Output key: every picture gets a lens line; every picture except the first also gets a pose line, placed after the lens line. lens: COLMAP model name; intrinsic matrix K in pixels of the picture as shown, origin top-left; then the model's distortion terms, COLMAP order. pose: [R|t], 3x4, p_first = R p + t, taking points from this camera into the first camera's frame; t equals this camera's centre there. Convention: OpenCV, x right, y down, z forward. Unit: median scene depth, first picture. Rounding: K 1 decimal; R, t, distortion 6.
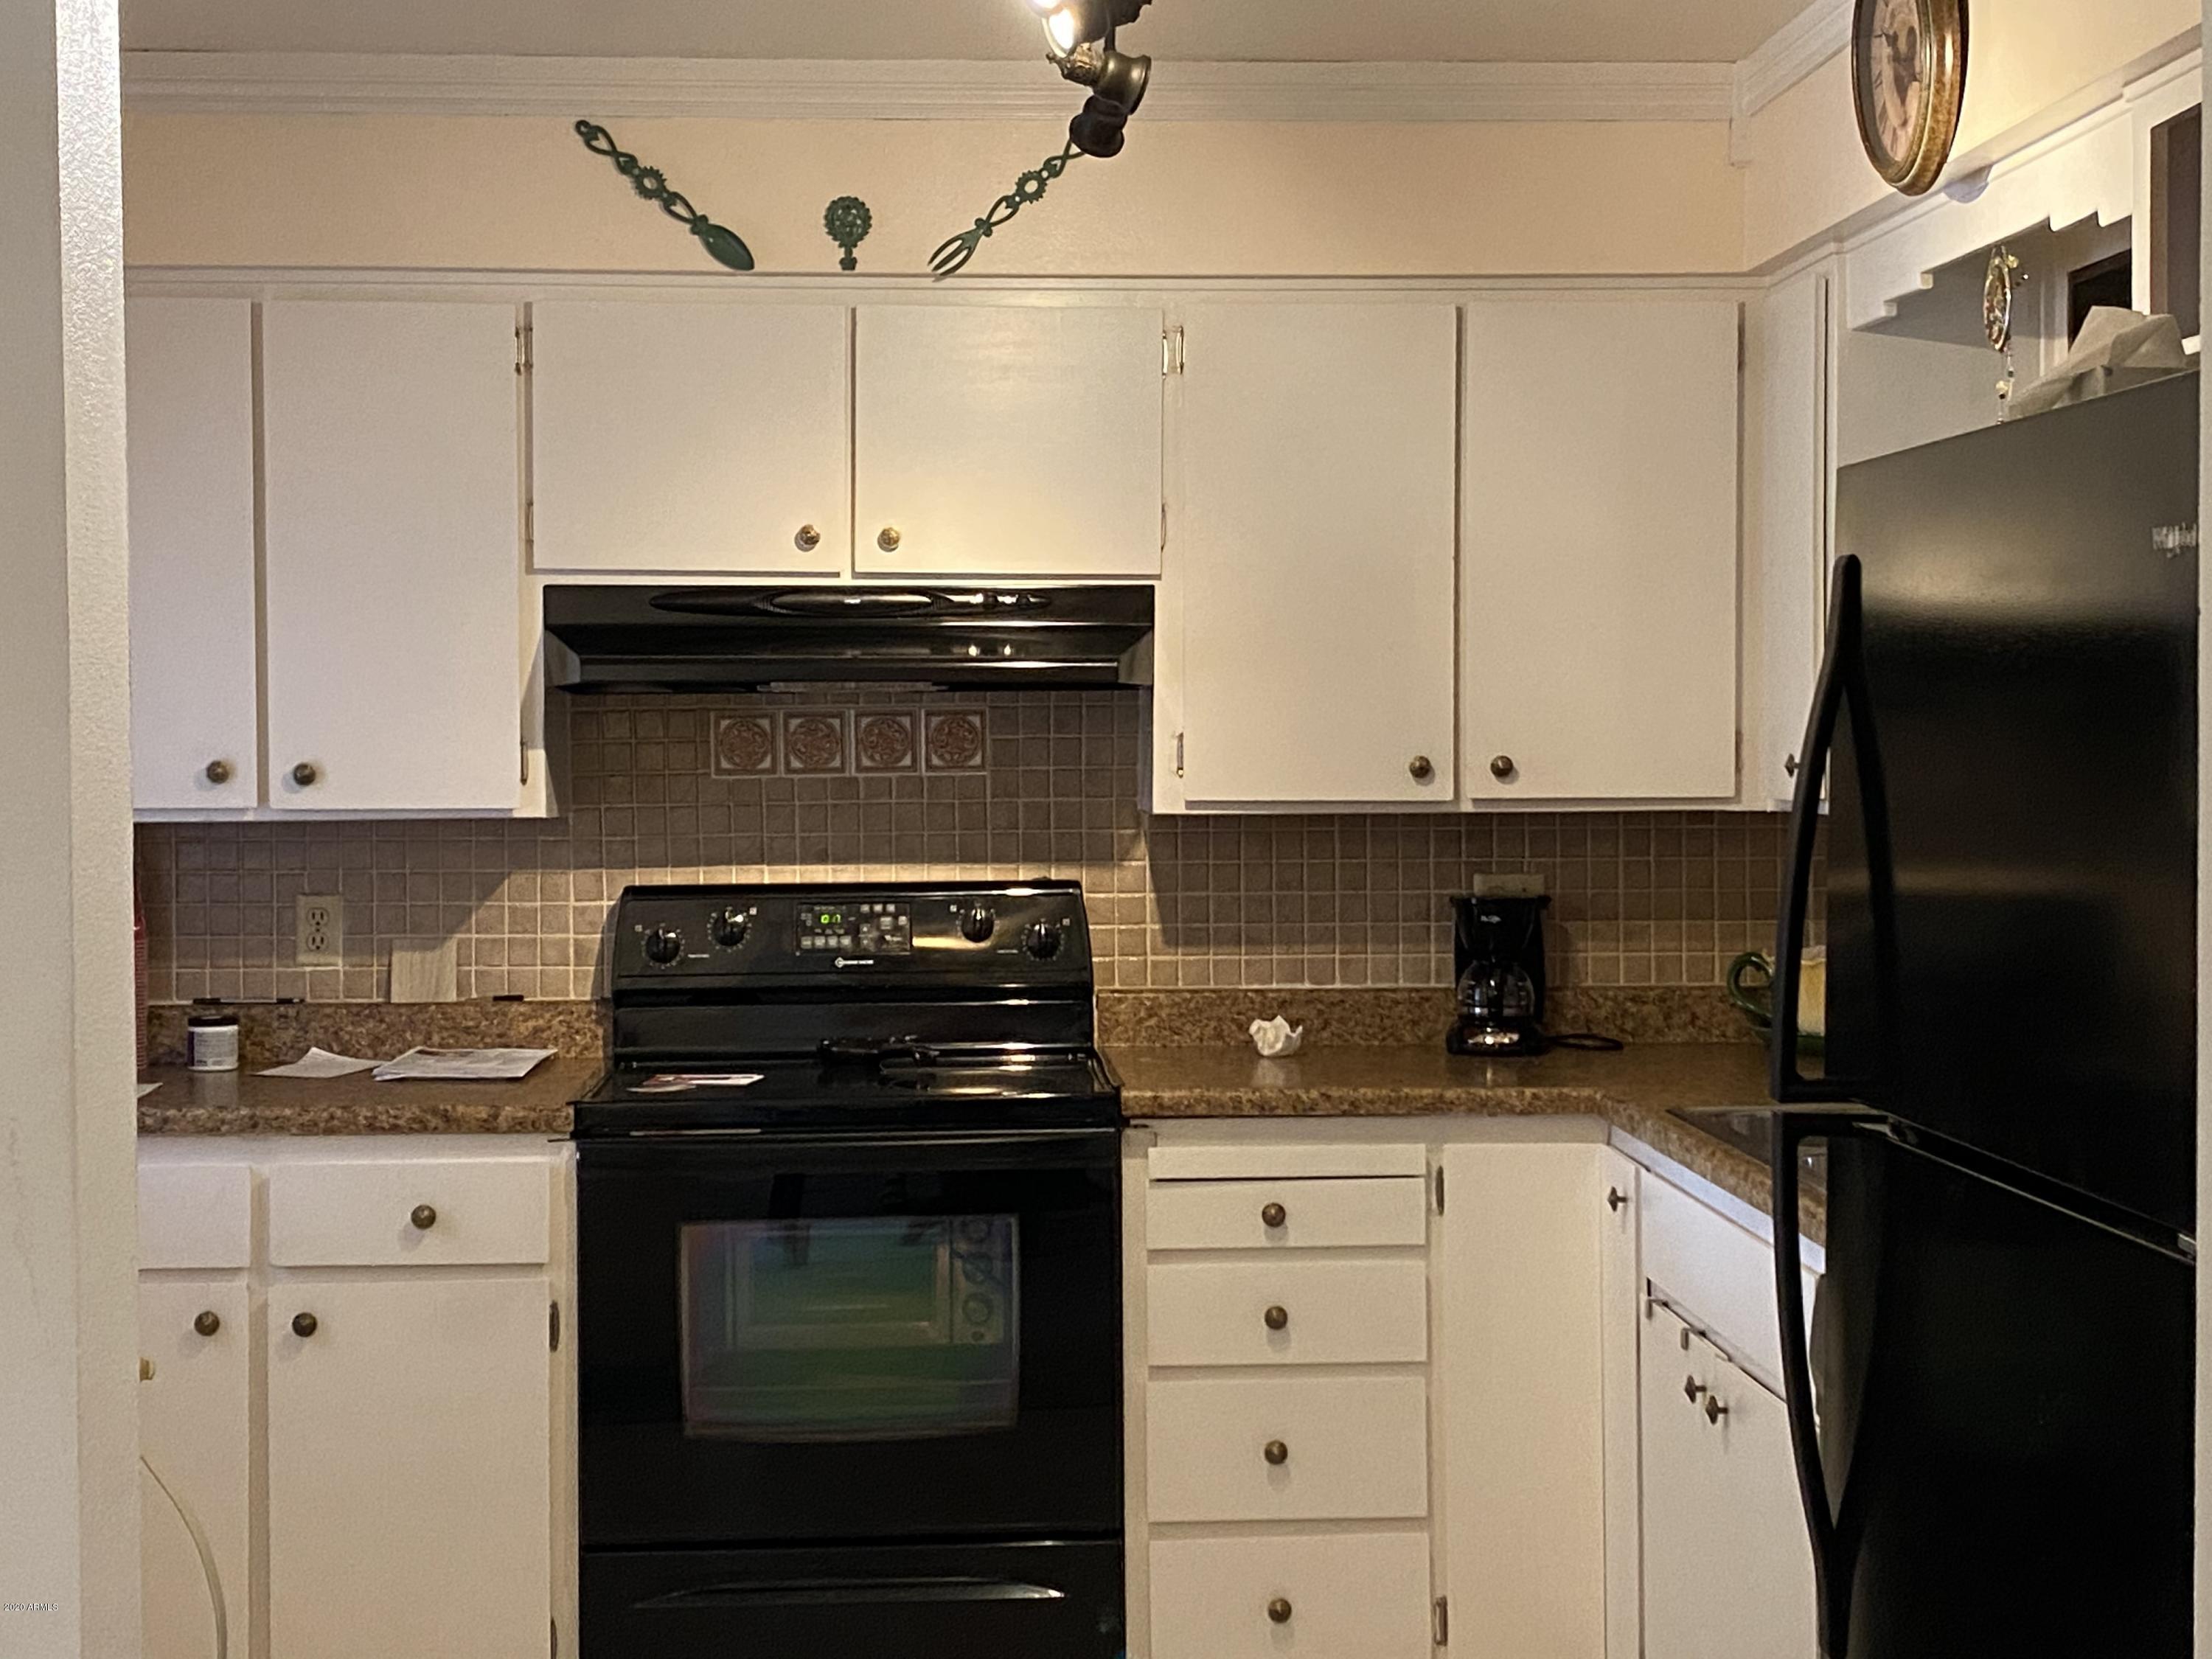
lens RADIAL K [[3240.2, 0, 1098.3], [0, 3240.2, 831.0], [0, 0, 1]] dist [0.062844, 0.000000]
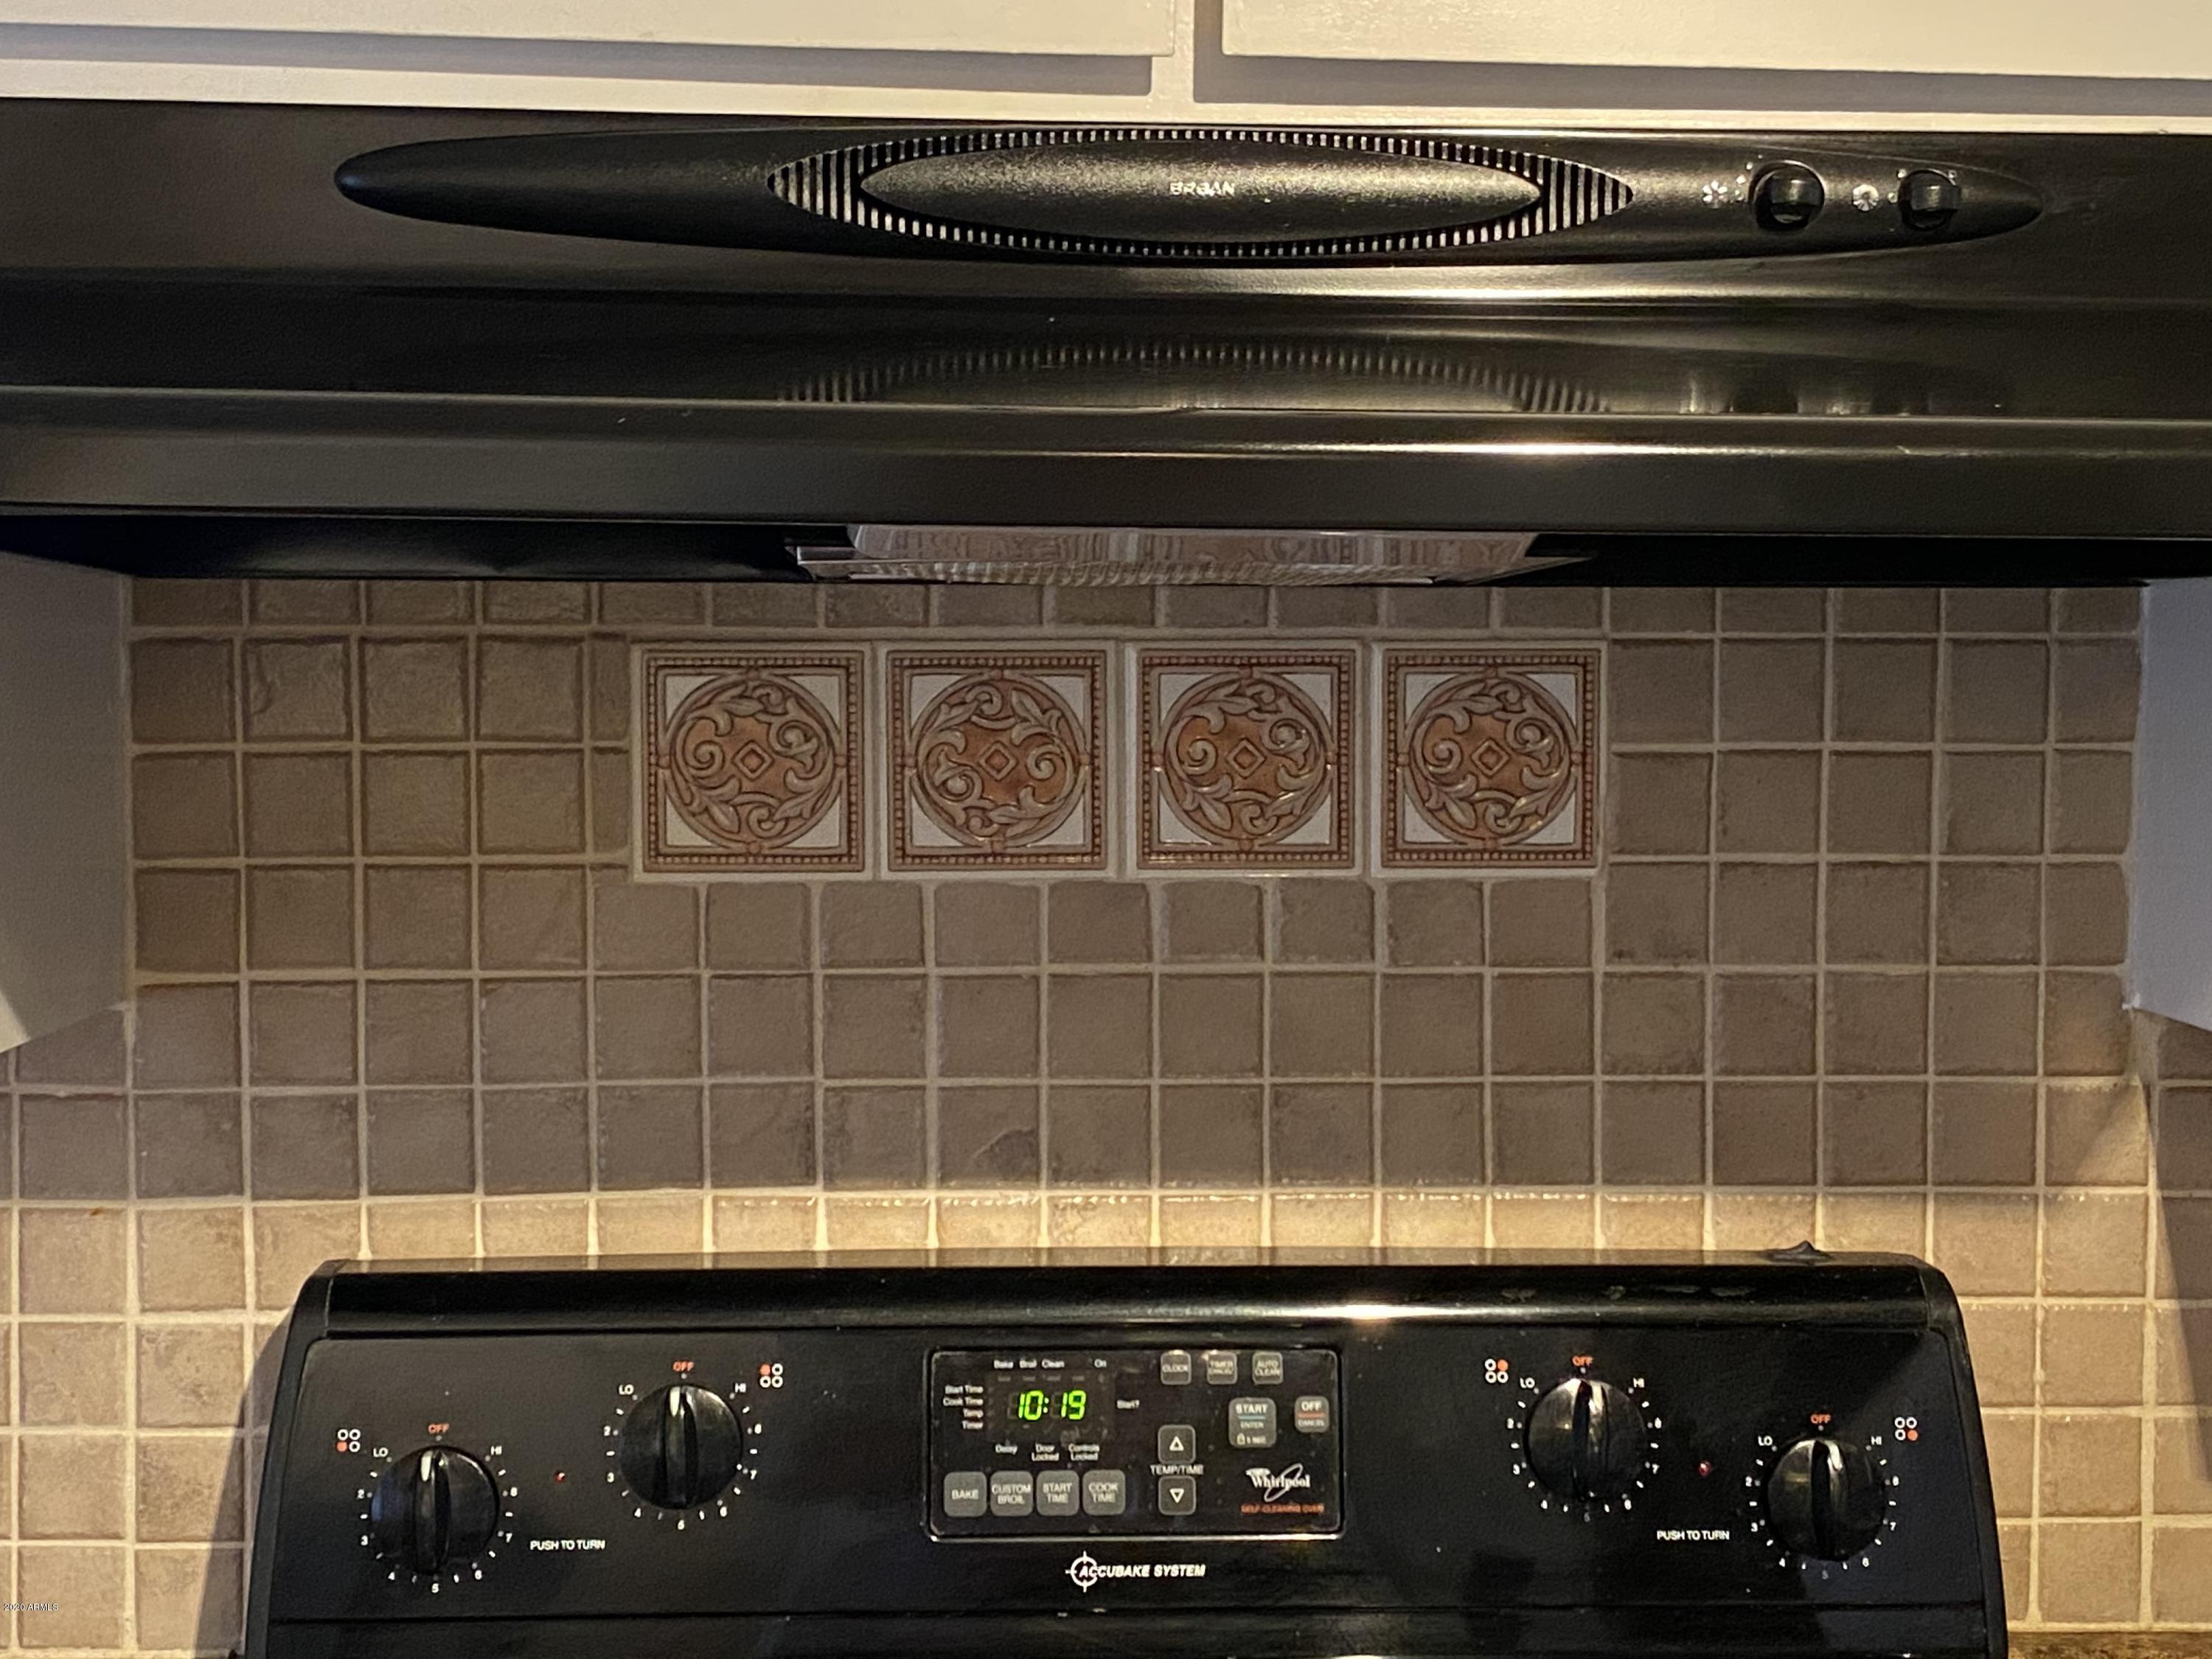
lens RADIAL K [[3240.2, 0, 1113.3], [0, 3240.2, 826.8], [0, 0, 1]] dist [0.062844, 0.000000]
pose [[0.999781, 0.013863, -0.015699, -0.072786], [-0.013414, 0.999507, 0.028382, -0.029615], [0.016085, -0.028165, 0.999474, 0.717379]]
